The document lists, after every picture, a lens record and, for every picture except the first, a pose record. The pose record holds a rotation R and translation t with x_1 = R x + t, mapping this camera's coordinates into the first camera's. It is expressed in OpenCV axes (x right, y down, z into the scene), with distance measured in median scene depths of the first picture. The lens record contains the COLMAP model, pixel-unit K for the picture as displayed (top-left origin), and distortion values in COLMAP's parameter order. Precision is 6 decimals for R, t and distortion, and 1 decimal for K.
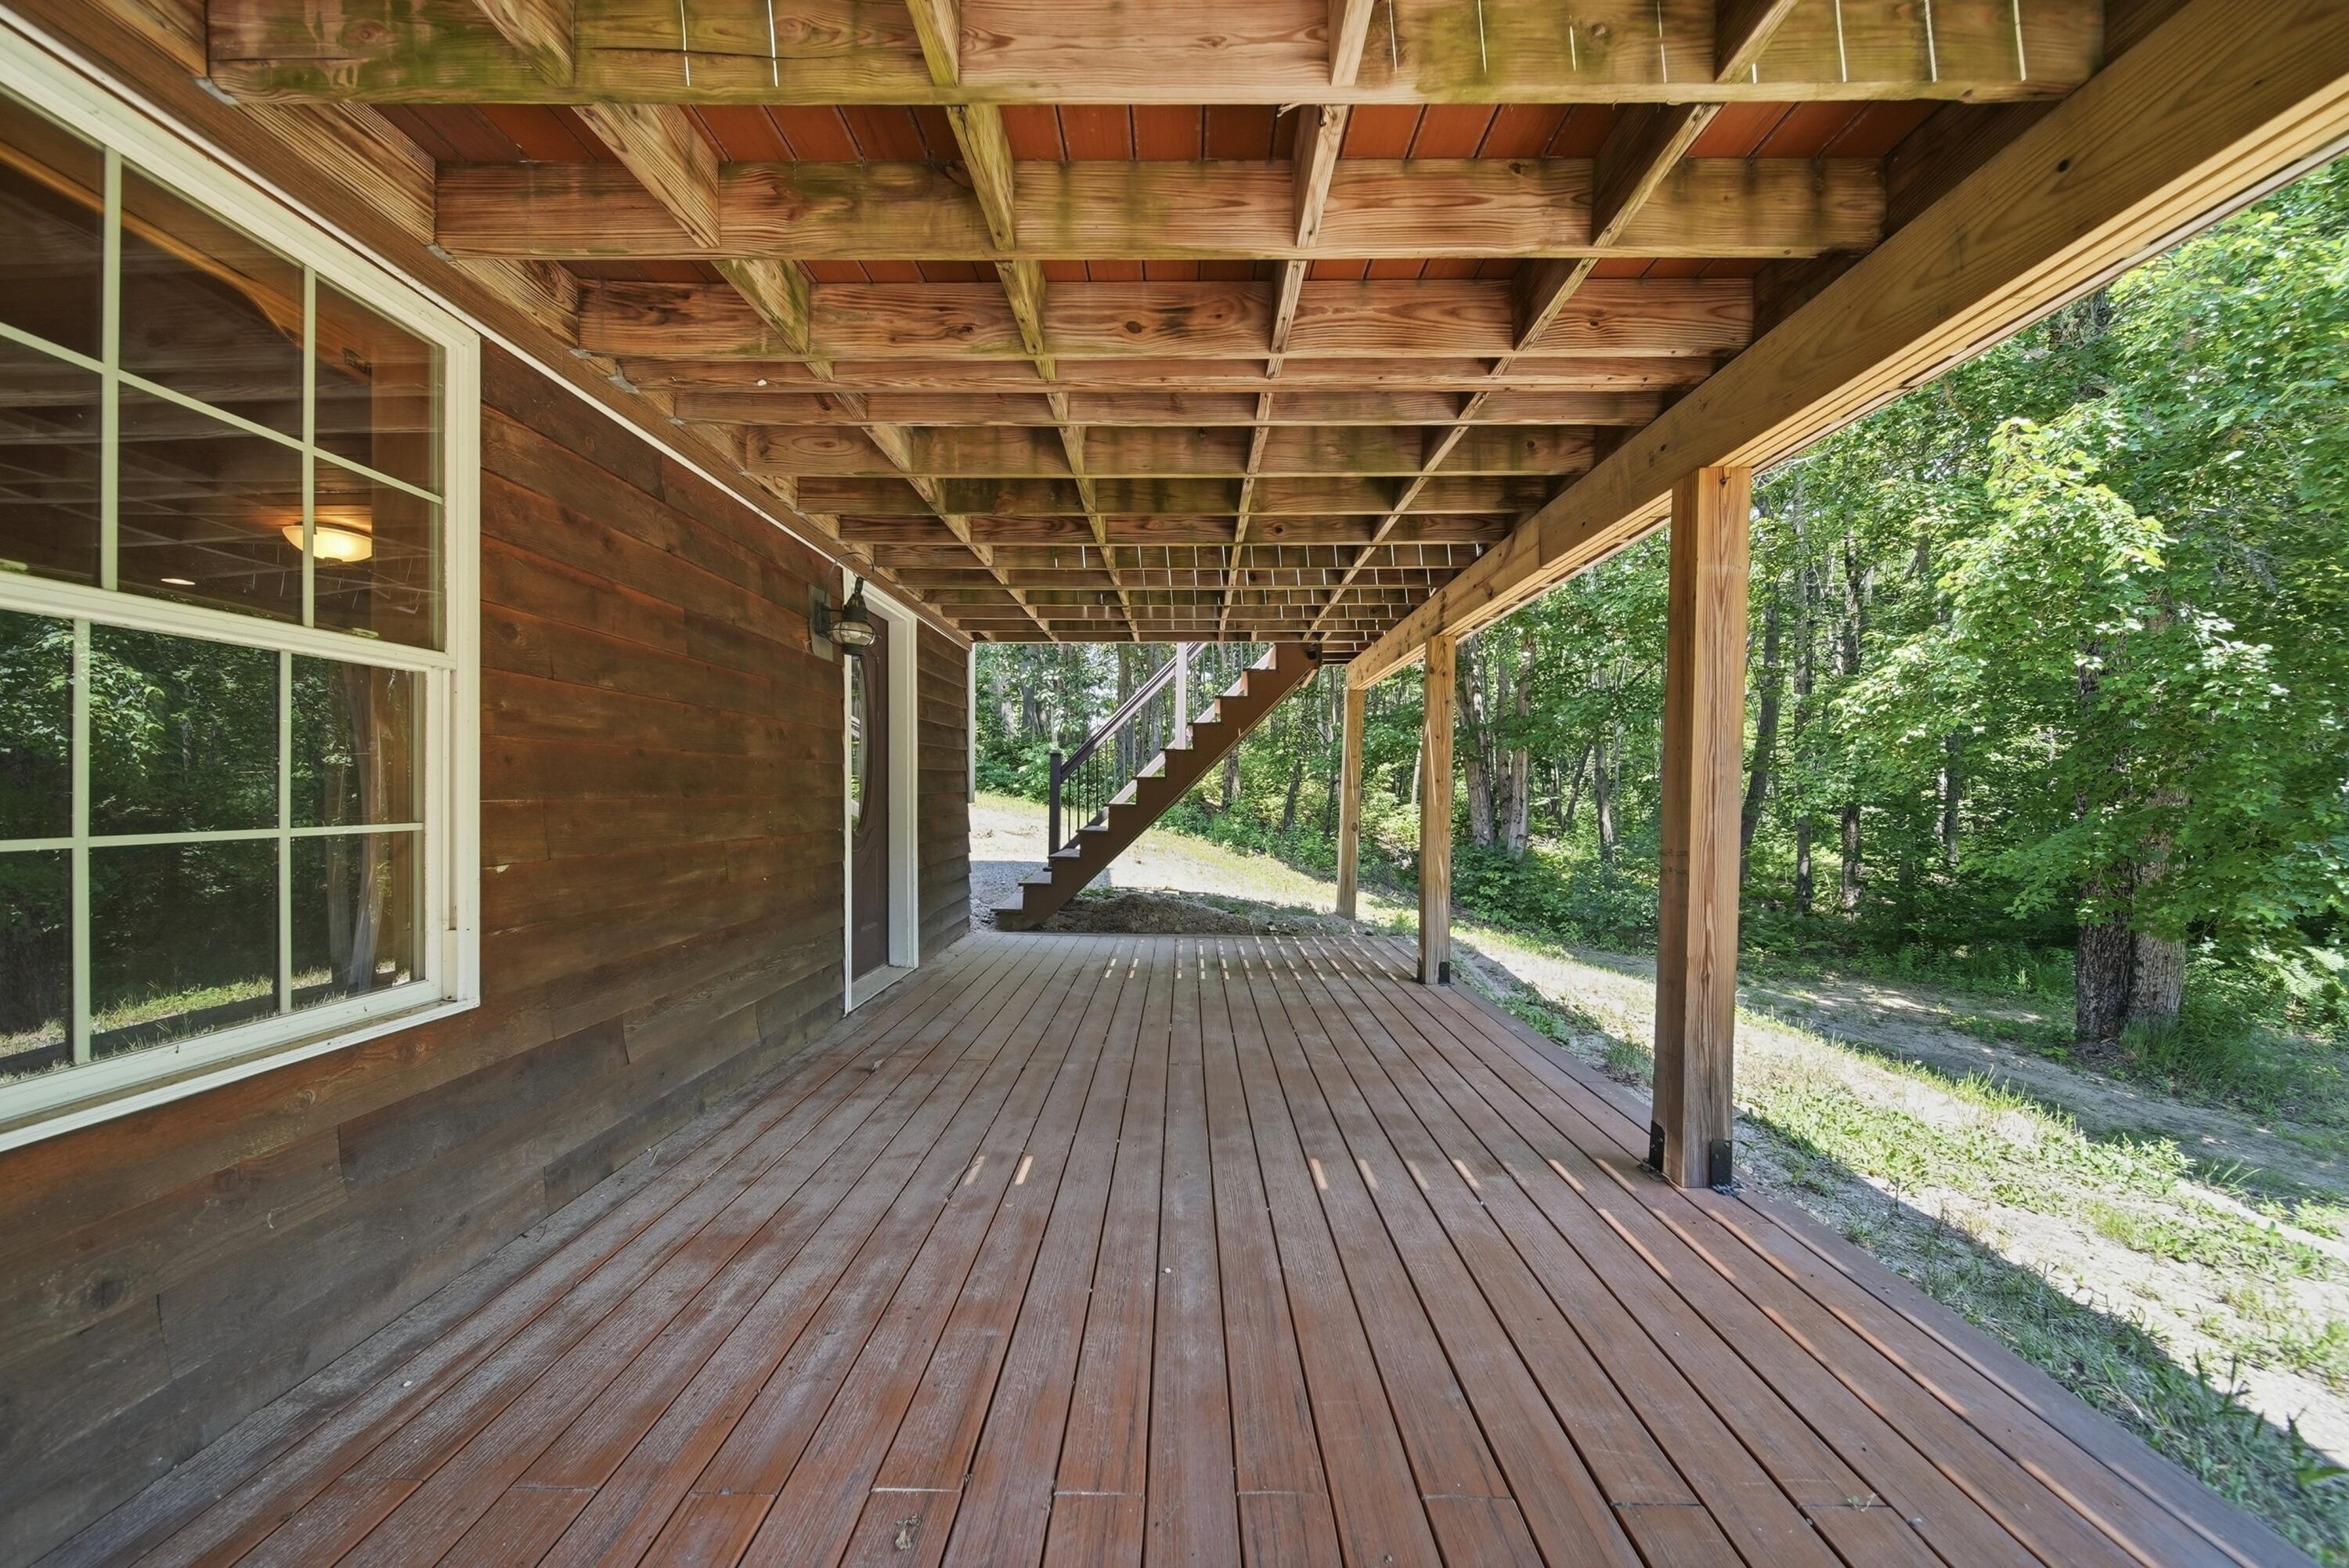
lens RADIAL K [[835.4, 0, 1173.0], [0, 835.4, 784.5], [0, 0, 1]] dist [0.001294, -0.001907]
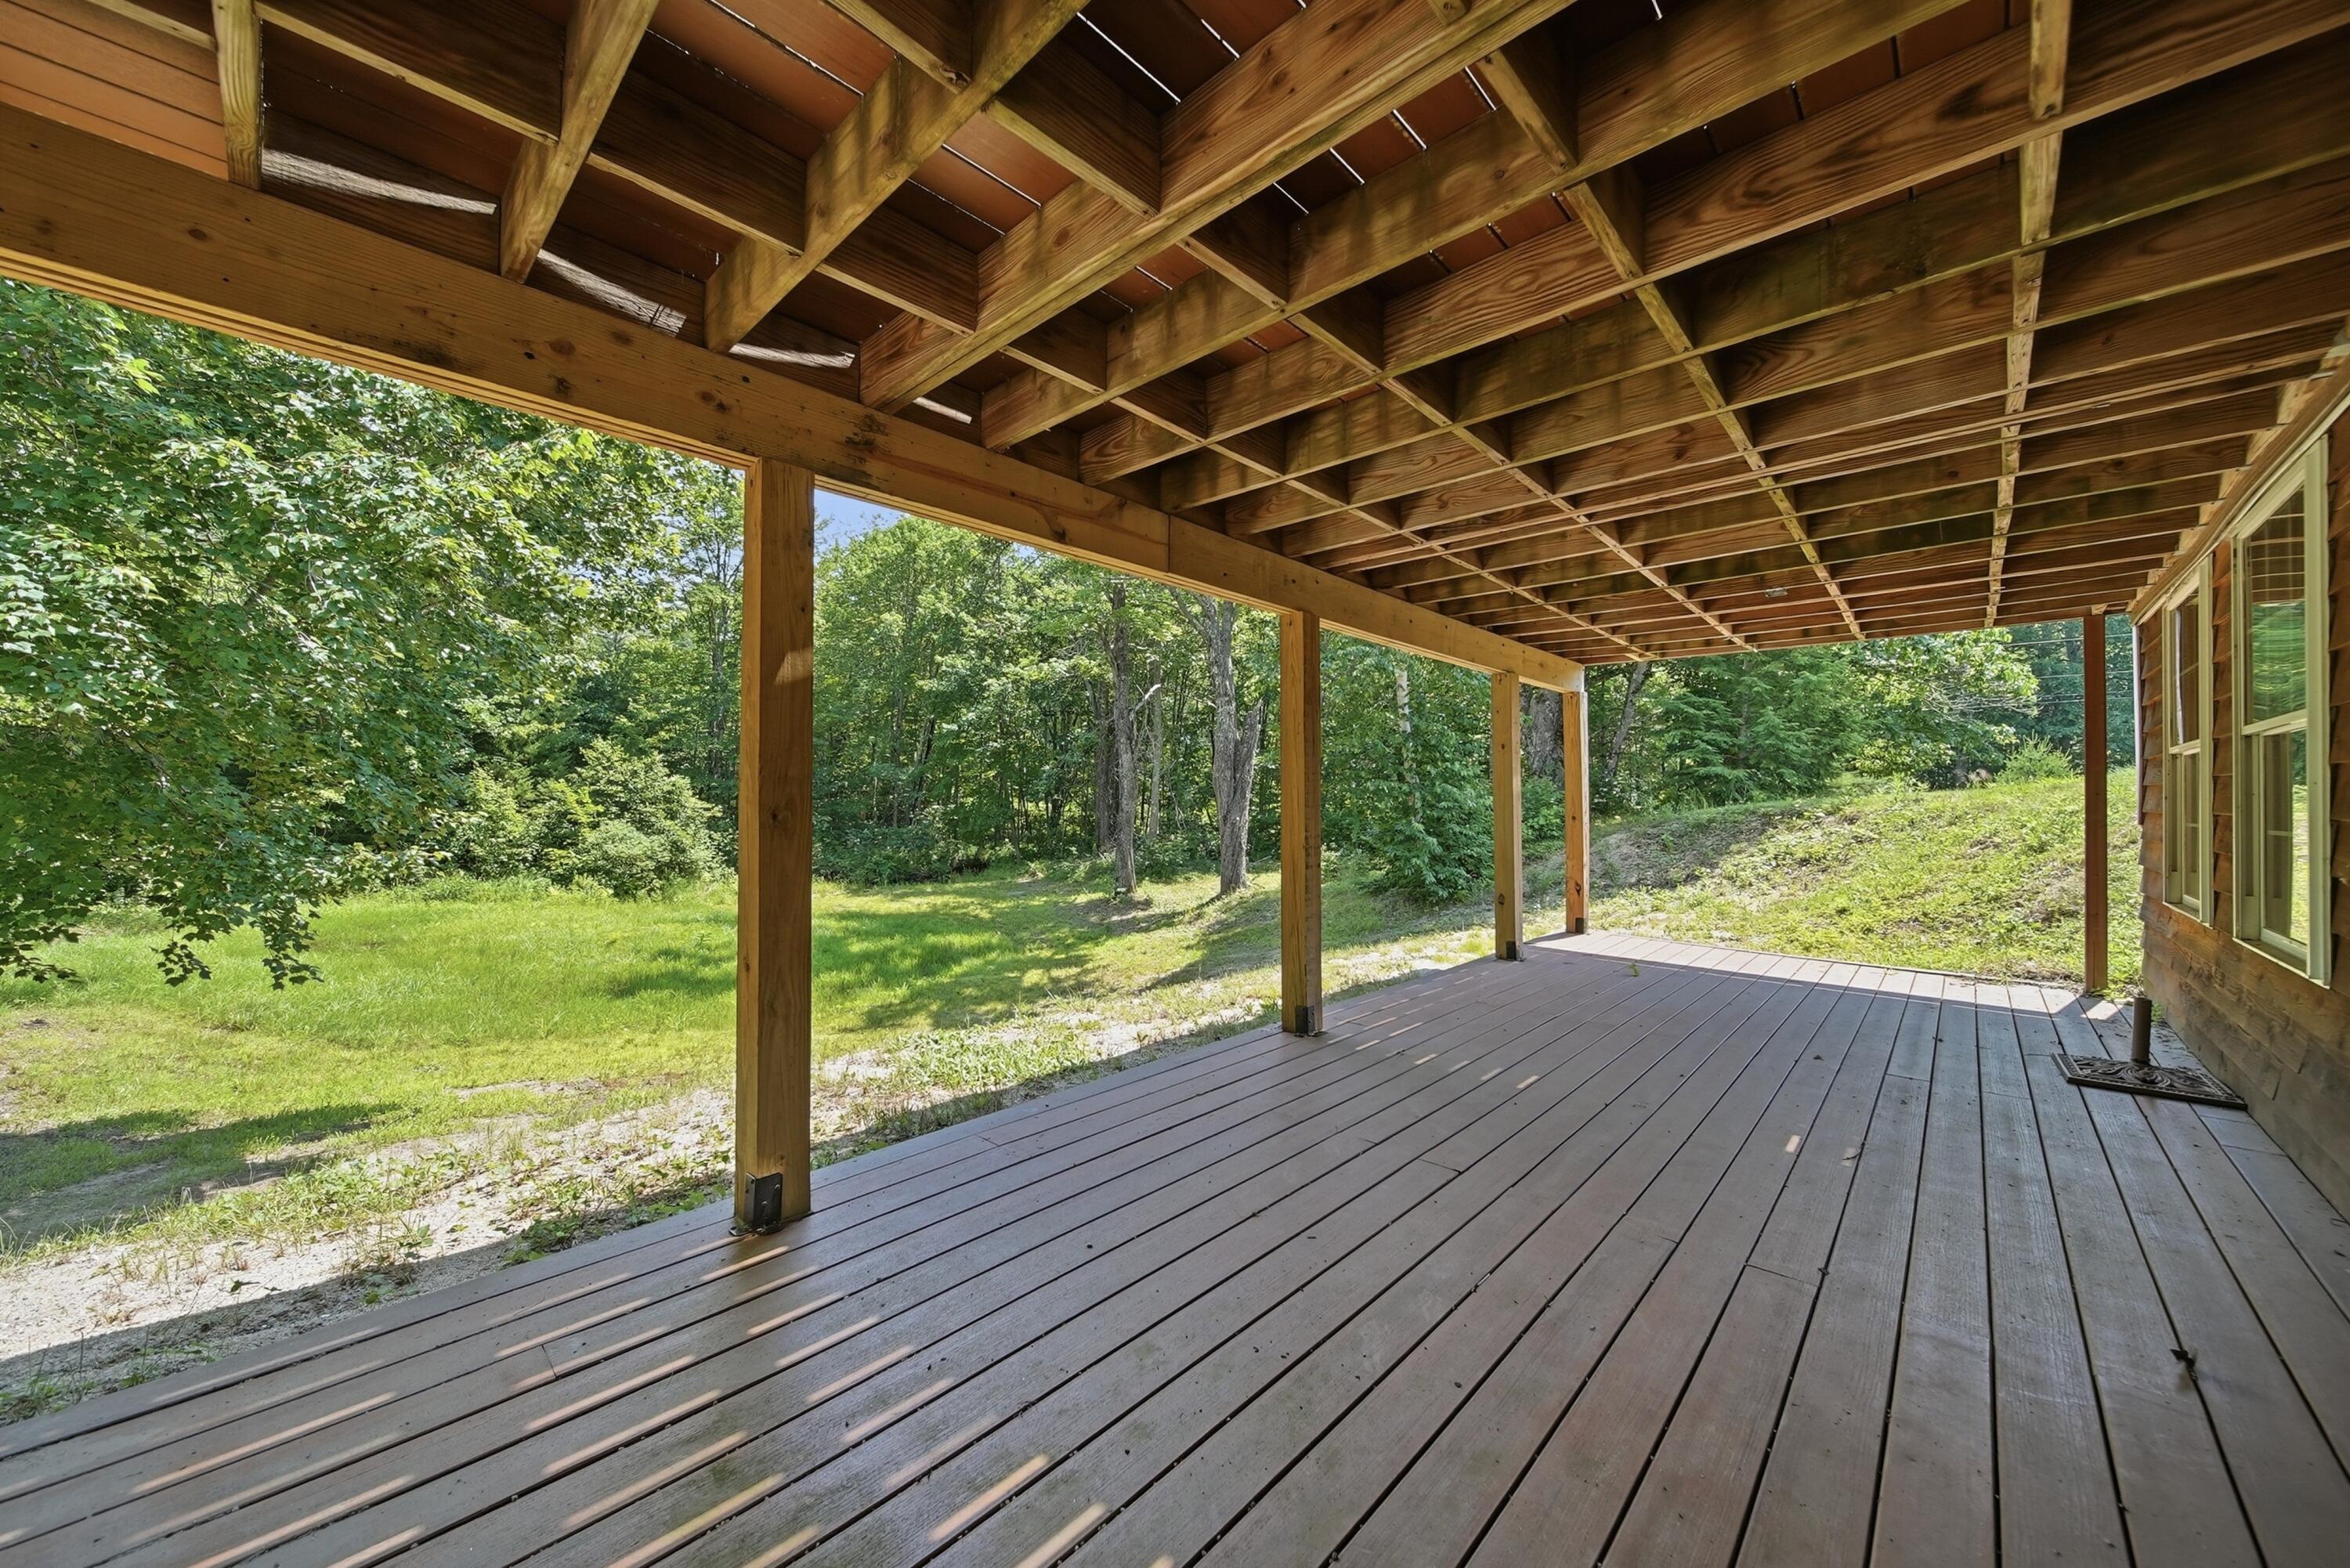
lens RADIAL K [[835.8, 0, 1173.5], [0, 835.8, 784.5], [0, 0, 1]] dist [0.001294, -0.001907]
pose [[-0.726185, 0.001021, 0.687498, -0.345674], [-0.009607, 0.999886, -0.011632, -0.000996], [-0.687432, -0.015051, -0.726093, 2.394008]]
